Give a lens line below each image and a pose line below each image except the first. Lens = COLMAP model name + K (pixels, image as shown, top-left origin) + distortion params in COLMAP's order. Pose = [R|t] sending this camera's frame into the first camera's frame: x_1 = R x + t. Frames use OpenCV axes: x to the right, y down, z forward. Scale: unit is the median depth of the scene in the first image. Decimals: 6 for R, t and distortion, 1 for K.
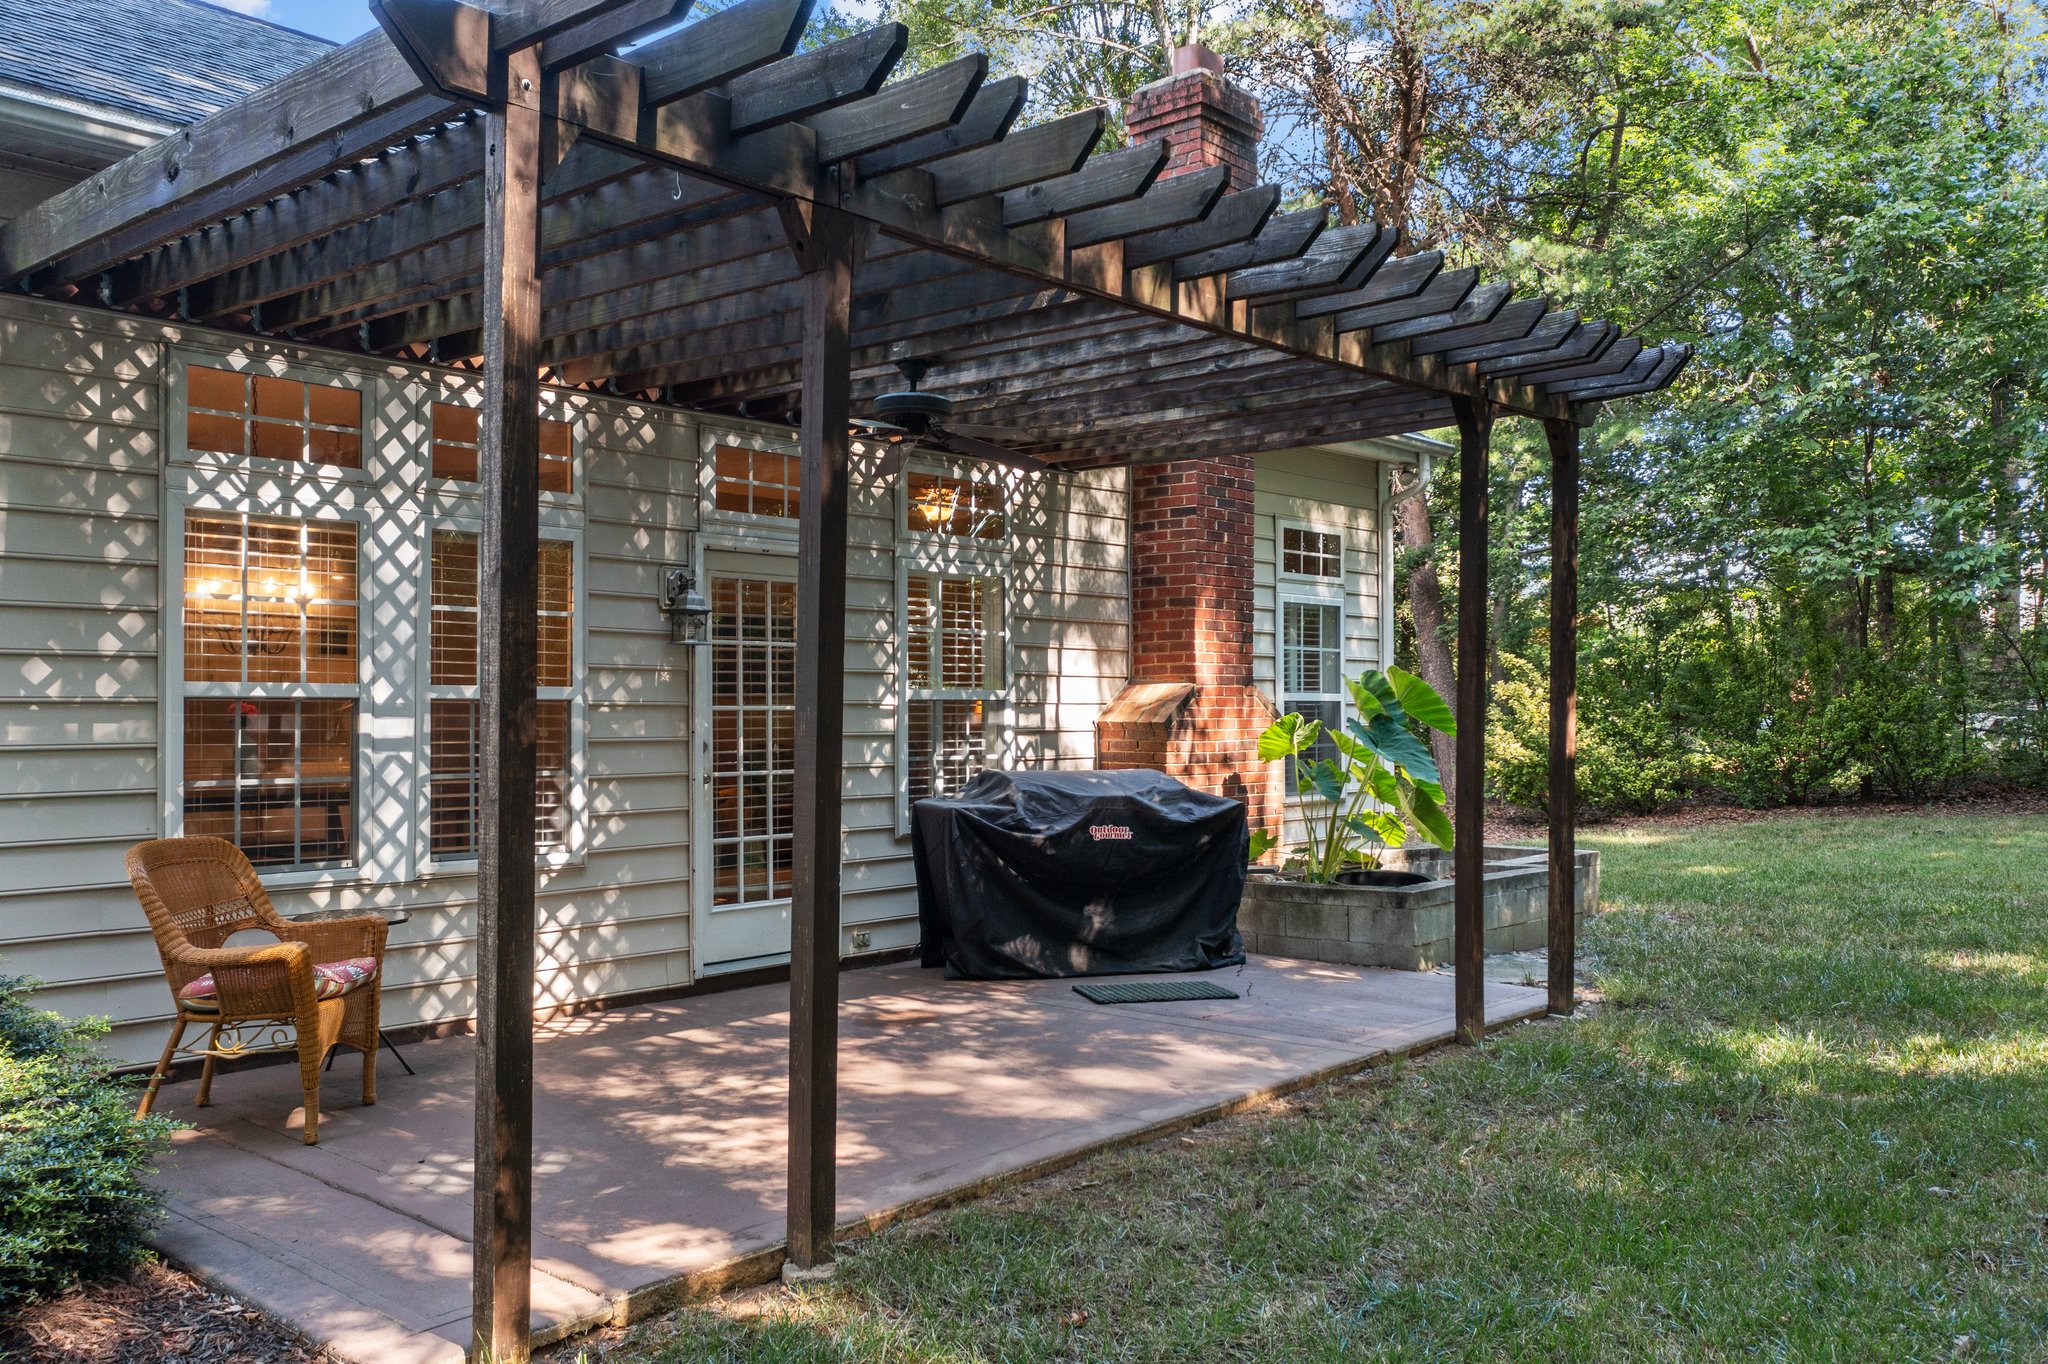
lens RADIAL K [[1680.6, 0, 1024.0], [0, 1680.6, 682.0], [0, 0, 1]] dist [-0.000798, -0.005505]
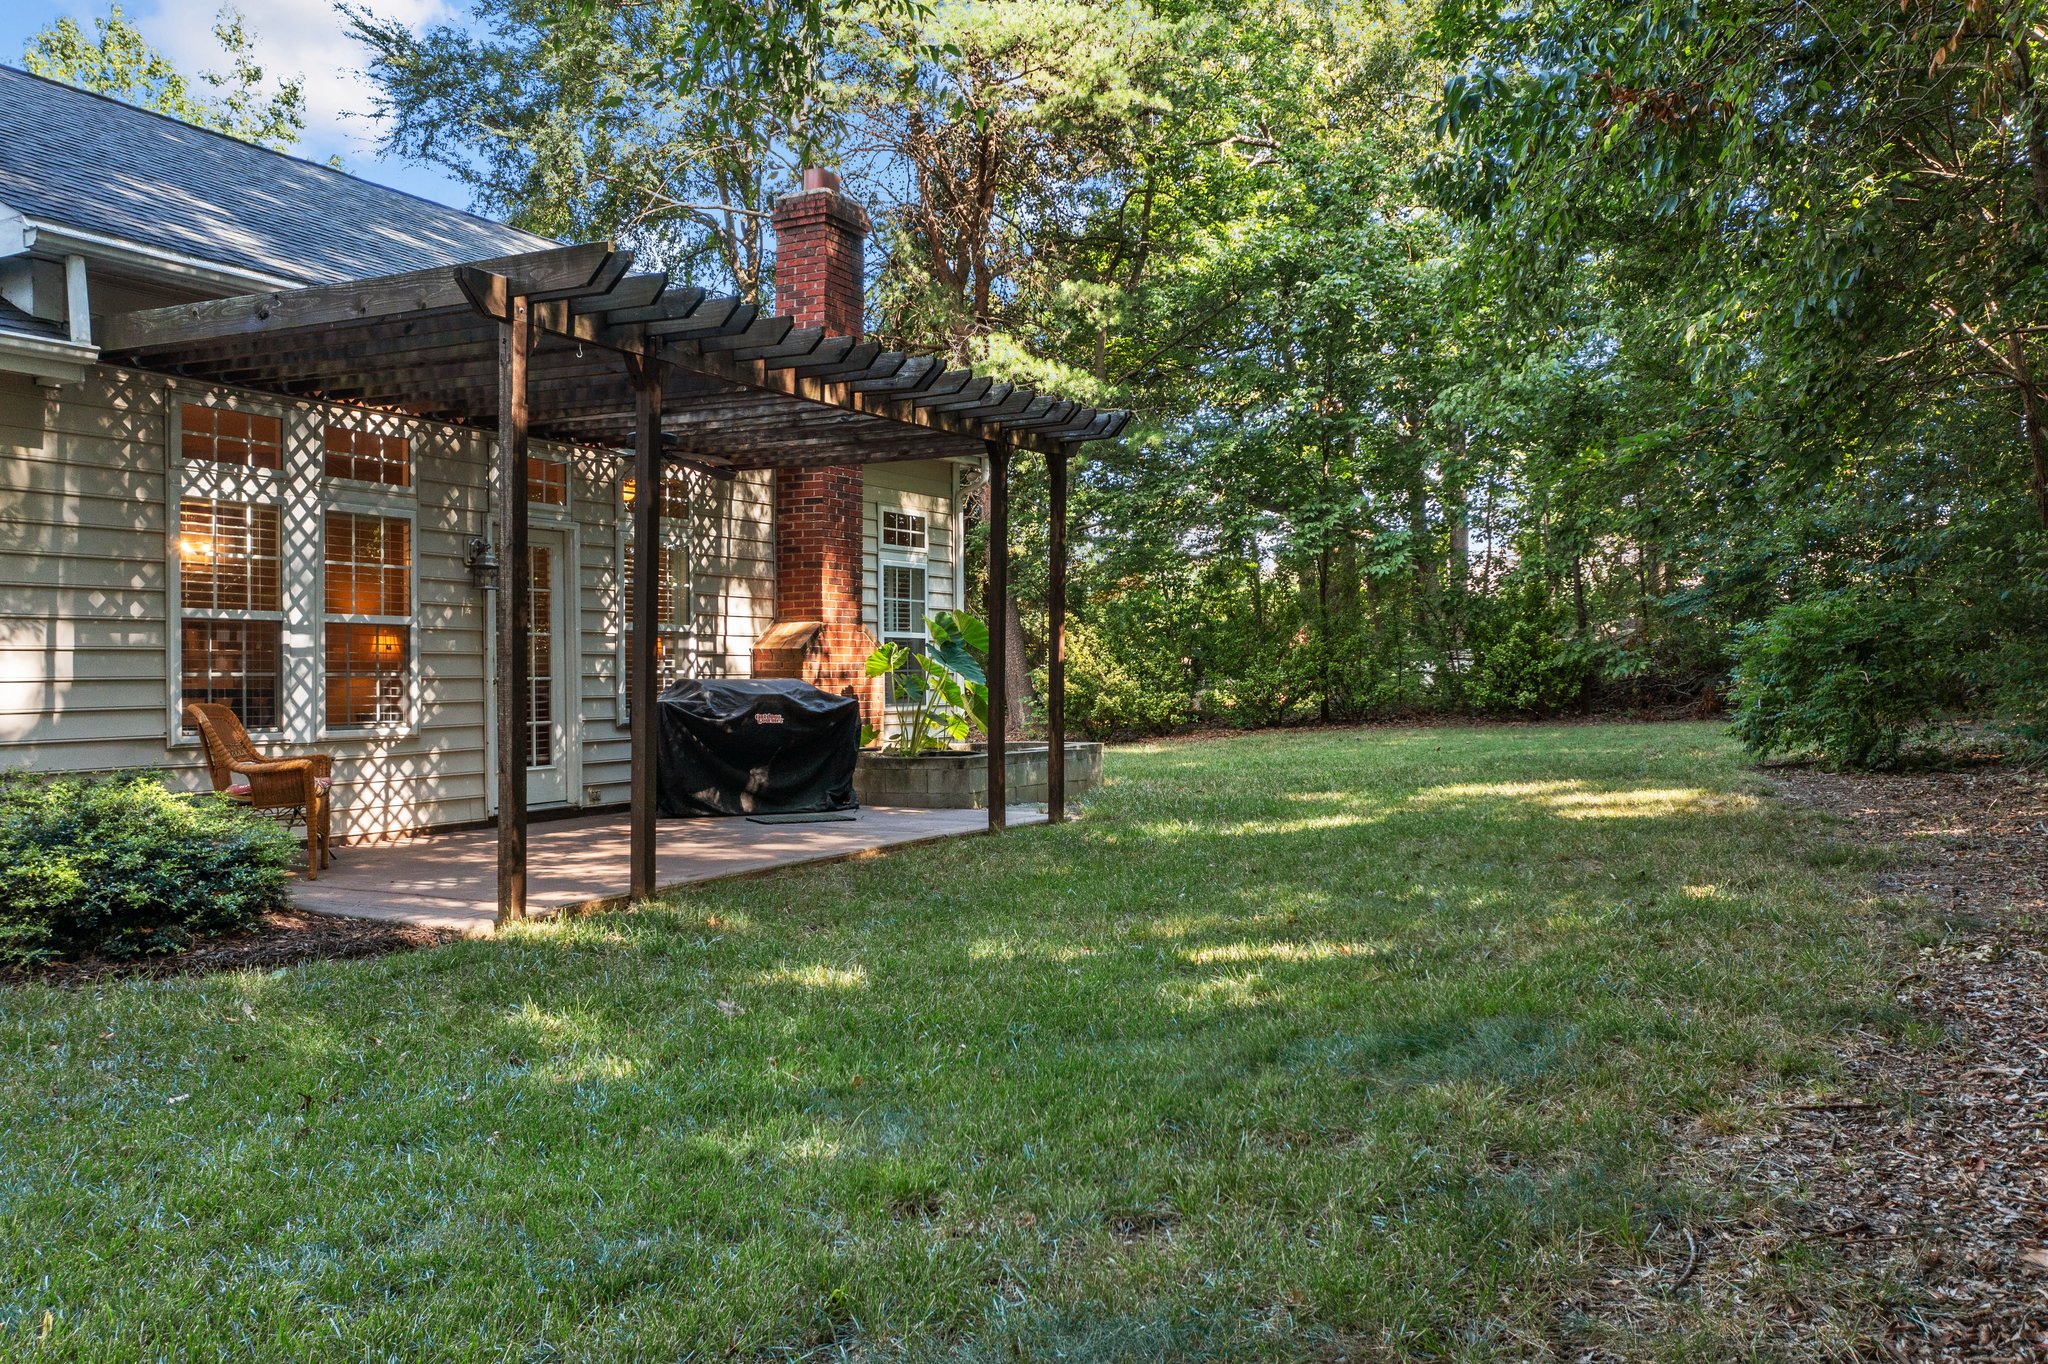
lens RADIAL K [[1680.6, 0, 1024.0], [0, 1680.6, 682.0], [0, 0, 1]] dist [-0.000798, -0.005505]
pose [[0.972195, -0.005083, 0.234118, -0.082237], [0.000193, 0.999781, 0.020908, 0.027917], [-0.234173, -0.020281, 0.971983, -0.534871]]
